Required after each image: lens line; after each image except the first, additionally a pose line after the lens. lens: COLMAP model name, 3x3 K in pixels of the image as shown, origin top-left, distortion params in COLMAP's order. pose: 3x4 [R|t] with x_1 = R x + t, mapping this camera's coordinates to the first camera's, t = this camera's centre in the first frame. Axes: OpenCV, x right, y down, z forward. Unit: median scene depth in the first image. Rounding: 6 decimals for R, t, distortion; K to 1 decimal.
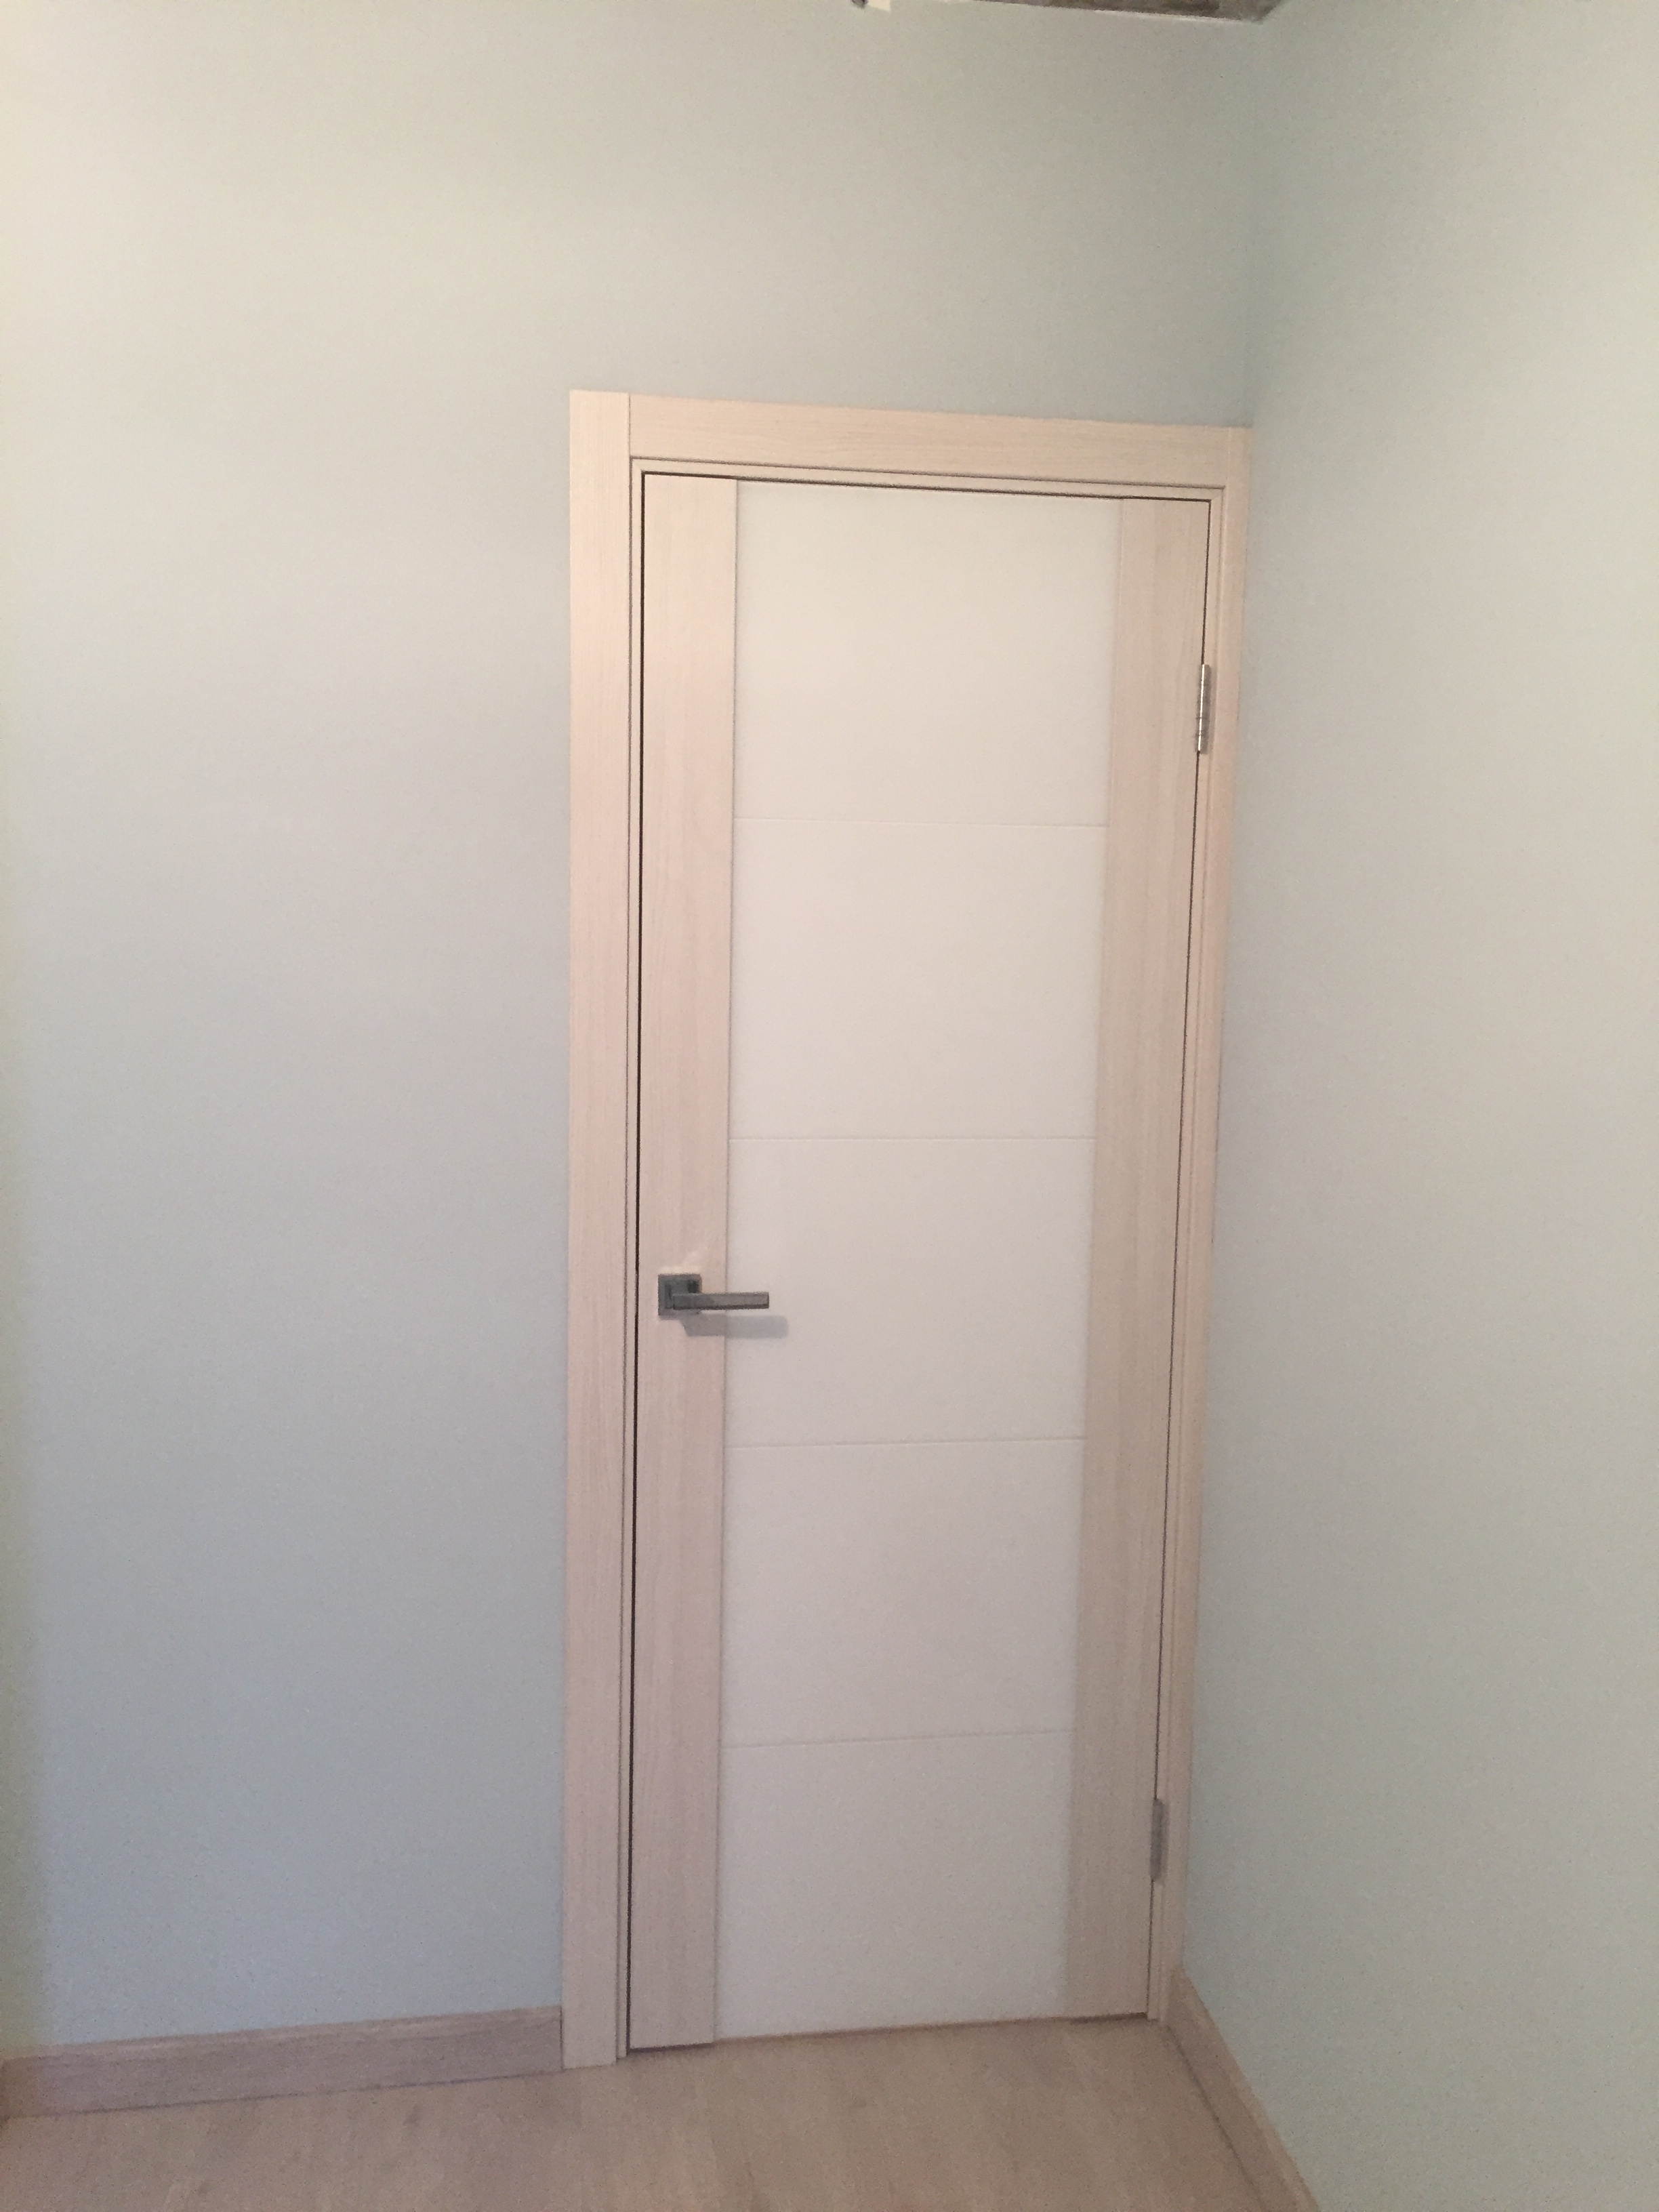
lens RADIAL K [[1879.0, 0, 832.9], [0, 1879.0, 1118.2], [0, 0, 1]] dist [0.090266, -0.124311]
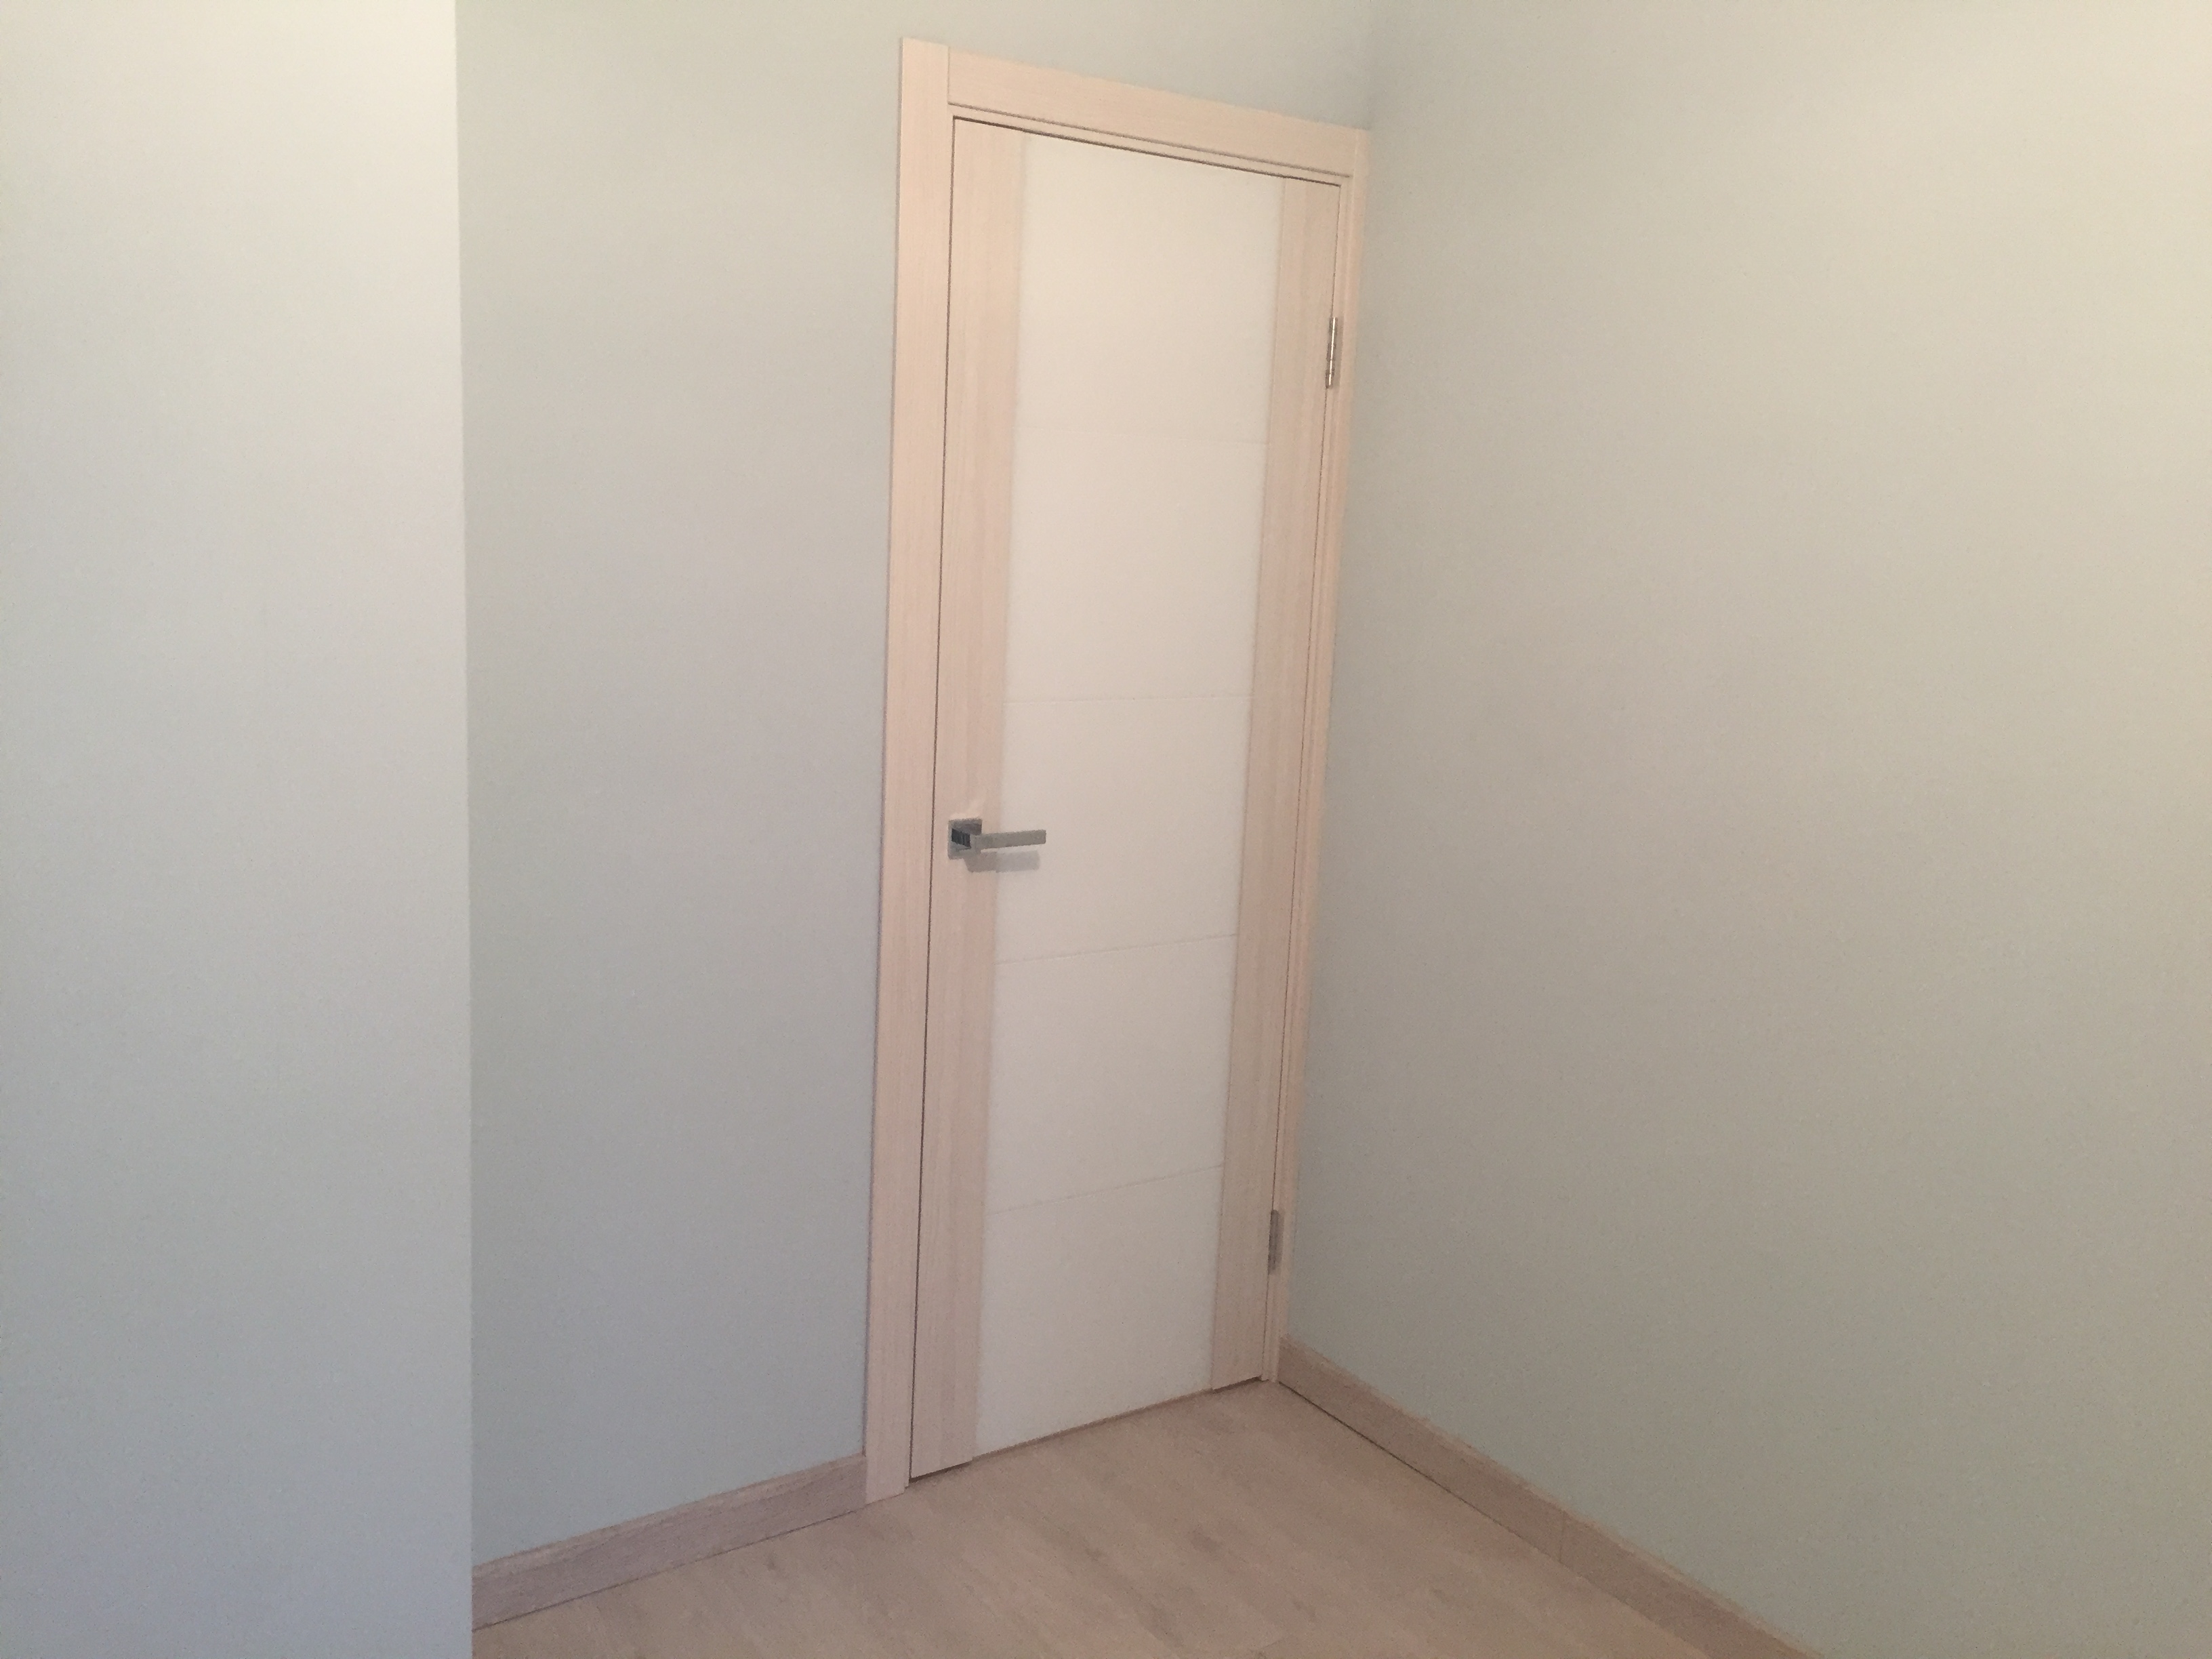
lens RADIAL K [[1879.0, 0, 1095.8], [0, 1879.0, 819.8], [0, 0, 1]] dist [0.090266, -0.124311]
pose [[0.897640, -0.051825, 0.437671, -0.514600], [0.022580, 0.997166, 0.071765, 0.001171], [-0.440150, -0.054537, 0.896267, -0.080857]]
